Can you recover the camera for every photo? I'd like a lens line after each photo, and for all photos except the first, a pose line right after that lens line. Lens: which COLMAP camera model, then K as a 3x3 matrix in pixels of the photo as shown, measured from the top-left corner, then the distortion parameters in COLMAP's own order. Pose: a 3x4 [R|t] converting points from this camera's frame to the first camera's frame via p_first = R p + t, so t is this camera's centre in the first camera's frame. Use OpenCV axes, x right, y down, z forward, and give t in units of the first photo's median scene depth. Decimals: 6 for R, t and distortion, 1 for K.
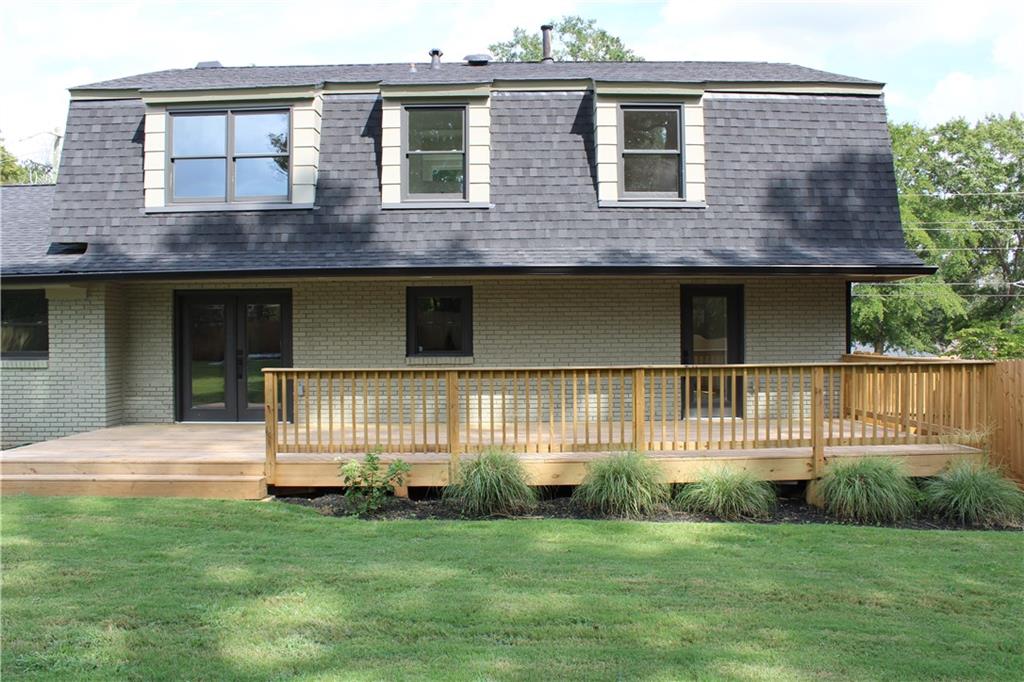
lens RADIAL K [[841.1, 0, 515.5], [0, 841.1, 335.5], [0, 0, 1]] dist [-0.166793, 0.150420]
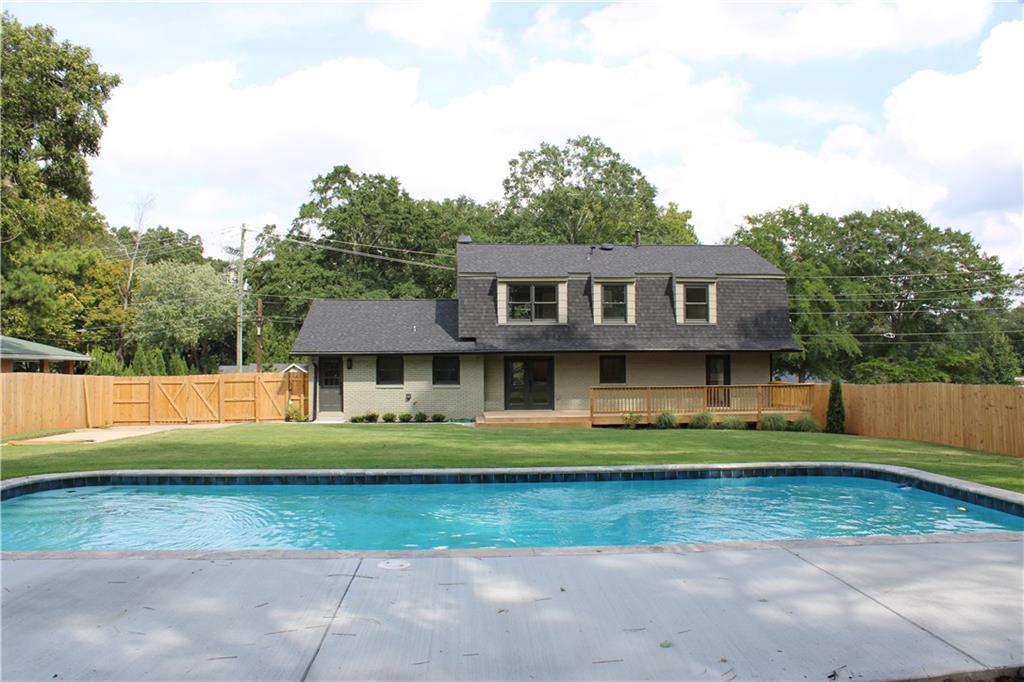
lens RADIAL K [[841.1, 0, 515.5], [0, 841.1, 335.5], [0, 0, 1]] dist [-0.166793, 0.150420]
pose [[0.997752, 0.004322, 0.066869, -0.565655], [-0.002210, 0.999497, -0.031627, -0.038870], [-0.066972, 0.031408, 0.997260, -1.534489]]
